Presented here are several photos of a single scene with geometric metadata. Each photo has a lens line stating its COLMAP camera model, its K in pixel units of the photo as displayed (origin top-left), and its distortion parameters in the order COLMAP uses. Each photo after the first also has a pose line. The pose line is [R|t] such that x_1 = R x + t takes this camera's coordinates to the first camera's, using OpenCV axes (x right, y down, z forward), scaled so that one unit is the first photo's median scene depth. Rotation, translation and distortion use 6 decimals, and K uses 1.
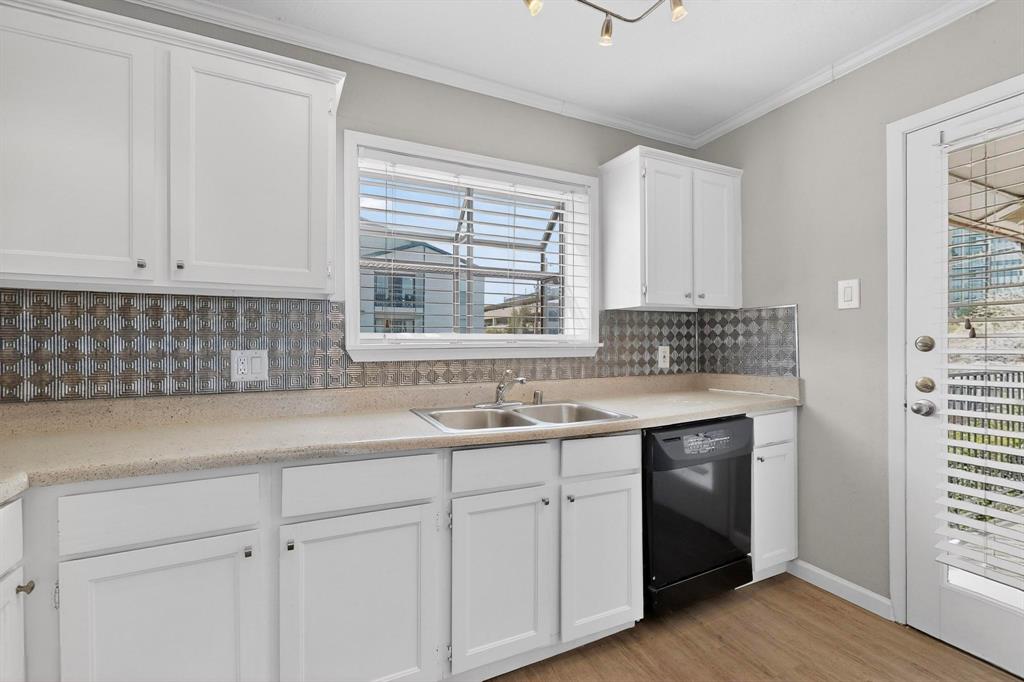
lens RADIAL K [[450.2, 0, 514.7], [0, 450.2, 341.9], [0, 0, 1]] dist [-0.000495, -0.000183]
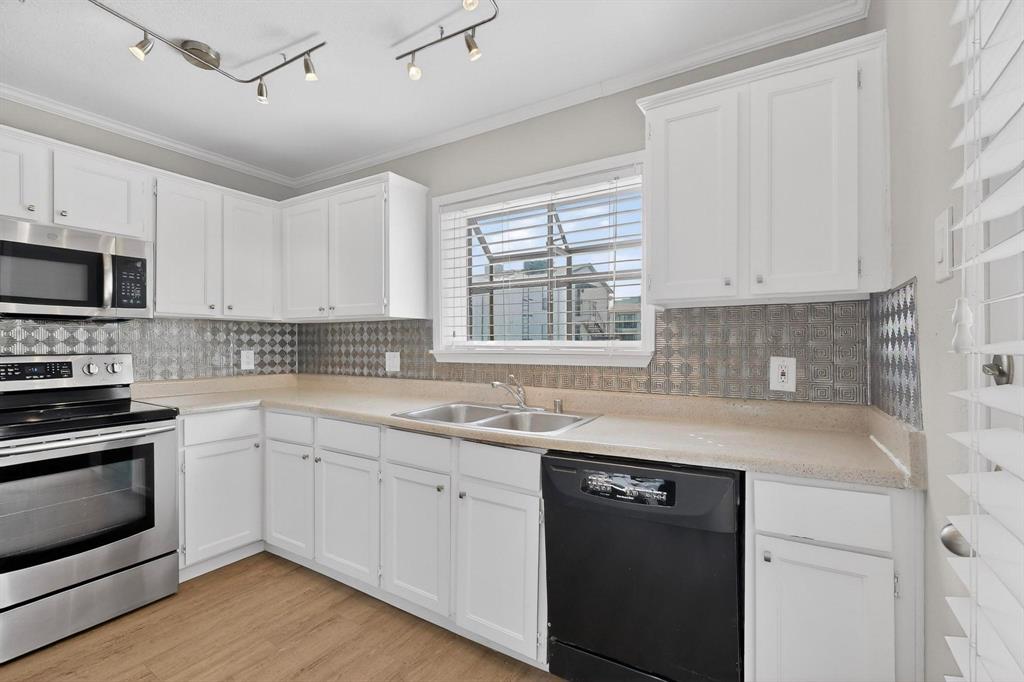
lens RADIAL K [[450.2, 0, 514.7], [0, 450.2, 341.9], [0, 0, 1]] dist [-0.000495, -0.000183]
pose [[0.528717, -0.003167, -0.848792, 1.049368], [-0.003502, 0.999976, -0.005913, -0.011568], [0.848791, 0.006099, 0.528693, 0.509586]]
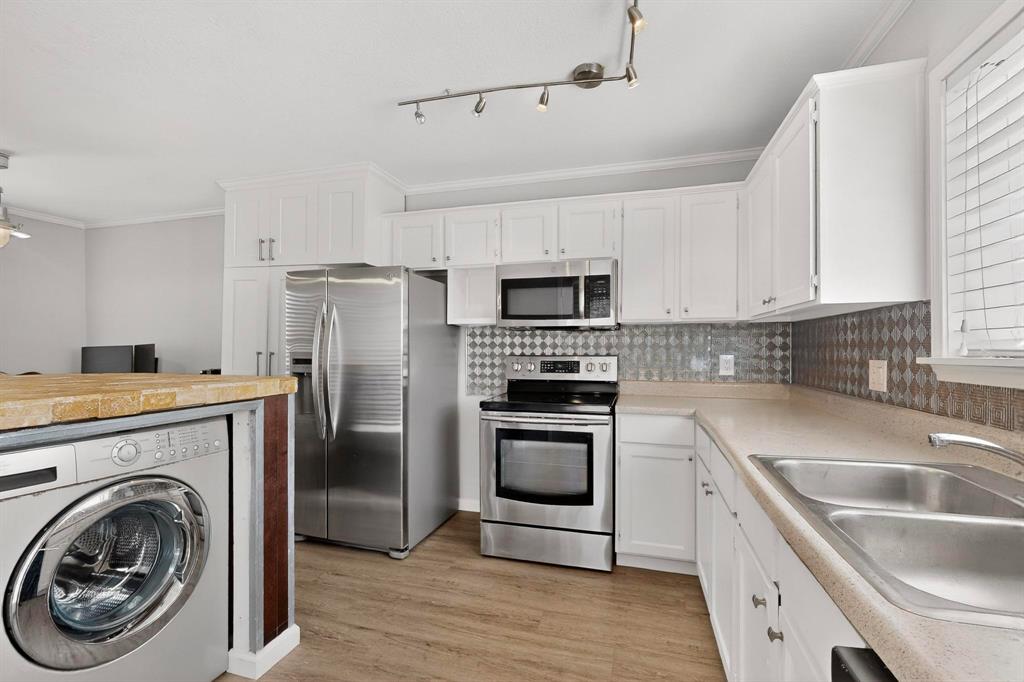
lens RADIAL K [[450.5, 0, 506.6], [0, 450.5, 350.4], [0, 0, 1]] dist [0.000158, -0.000225]
pose [[-0.679195, 0.004261, -0.733945, 0.724969], [-0.000517, 0.999980, 0.006284, -0.009671], [0.733957, 0.004648, -0.679180, 1.078490]]
